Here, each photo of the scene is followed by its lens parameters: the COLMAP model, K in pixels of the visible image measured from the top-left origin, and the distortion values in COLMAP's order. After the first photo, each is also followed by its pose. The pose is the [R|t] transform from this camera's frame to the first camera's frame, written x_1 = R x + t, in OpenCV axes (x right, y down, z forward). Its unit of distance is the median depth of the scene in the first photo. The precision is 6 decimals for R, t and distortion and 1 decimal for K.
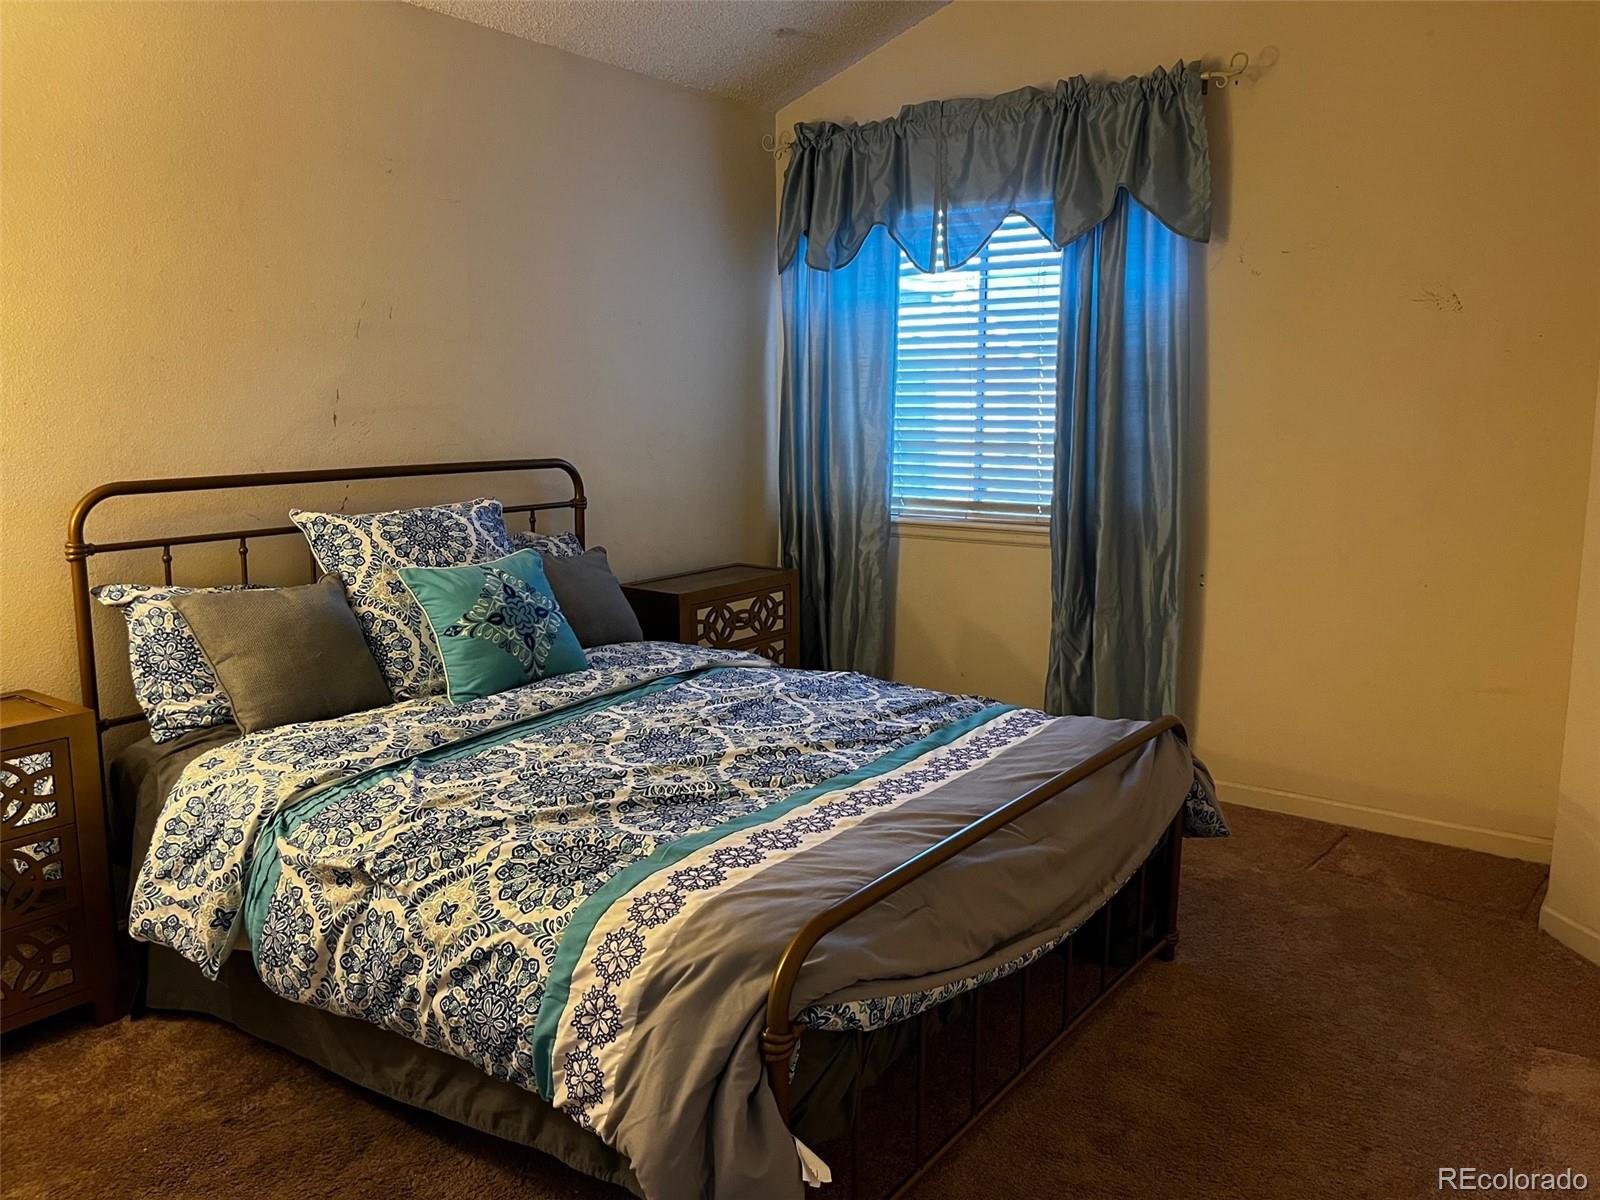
lens RADIAL K [[1209.7, 0, 800.0], [0, 1209.7, 600.0], [0, 0, 1]] dist [0.012109, 0.001313]
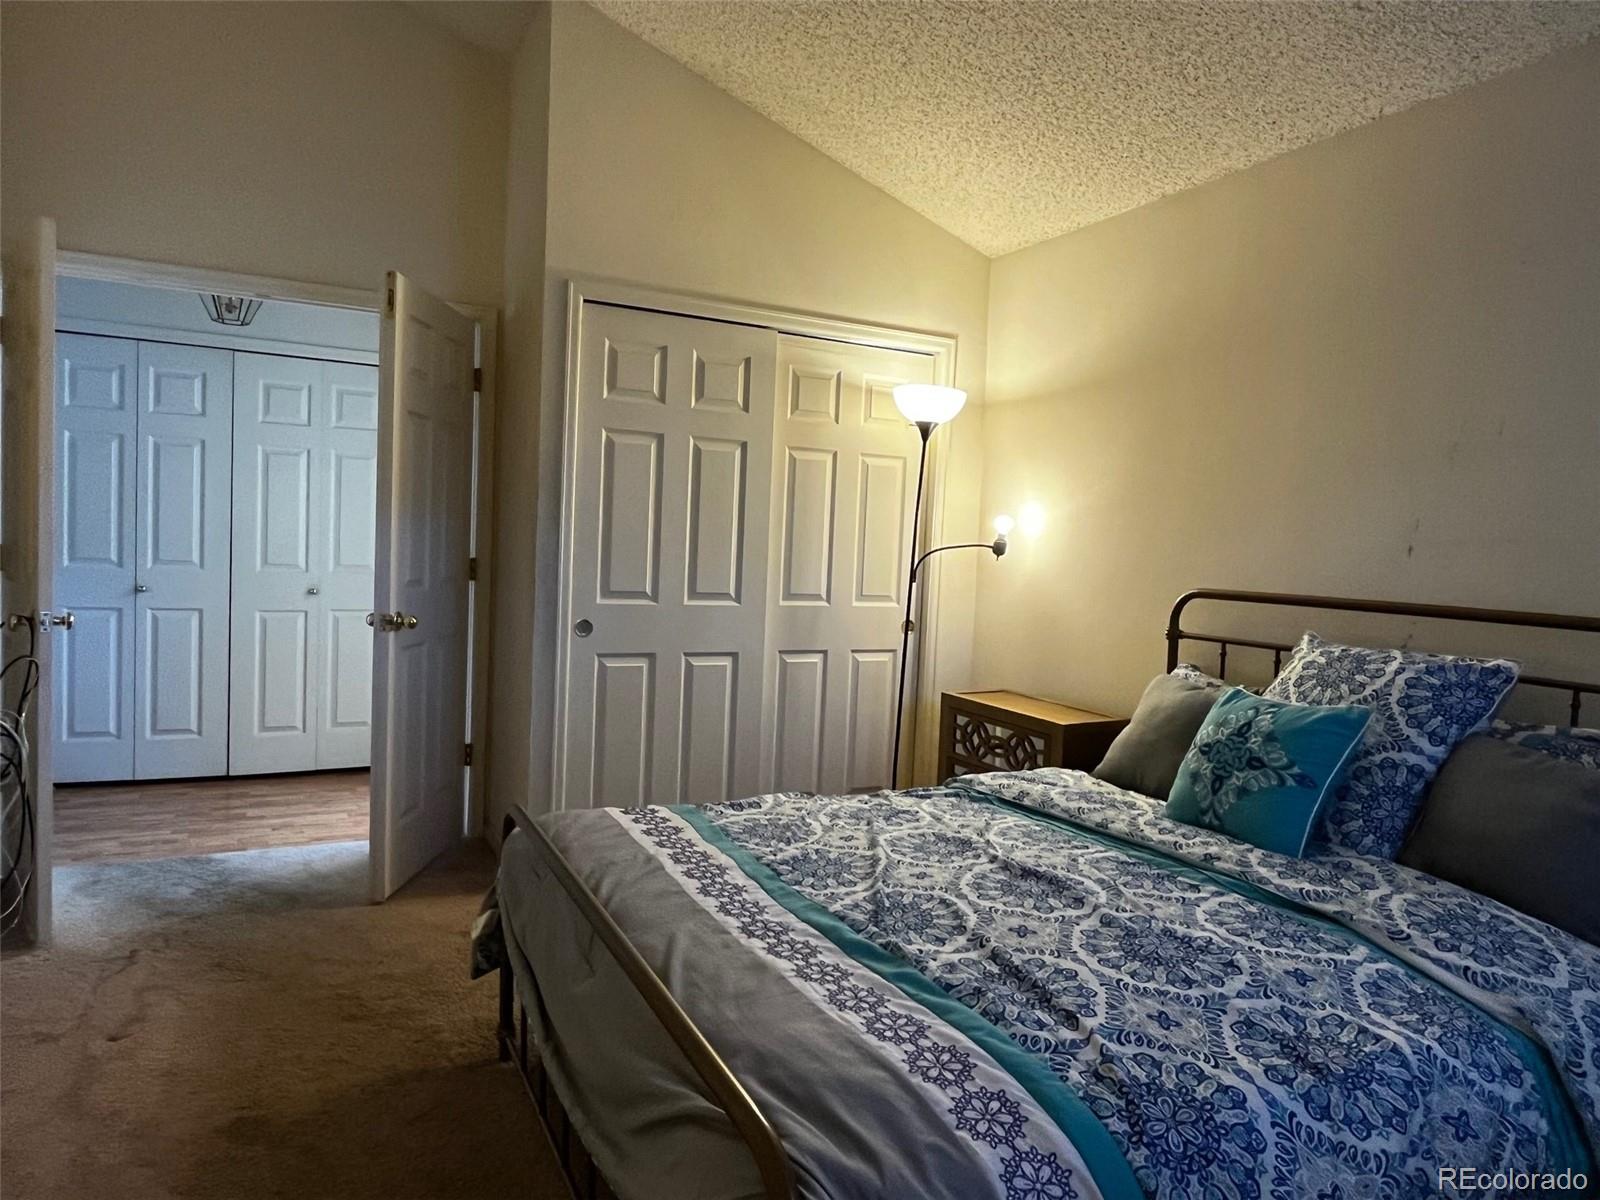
lens RADIAL K [[1026.8, 0, 800.0], [0, 1026.8, 600.0], [0, 0, 1]] dist [-0.005162, -0.001049]
pose [[-0.443762, 0.031454, -0.895592, 0.628591], [-0.202699, 0.969960, 0.134503, -0.147277], [0.872919, 0.241222, -0.424056, 1.122855]]
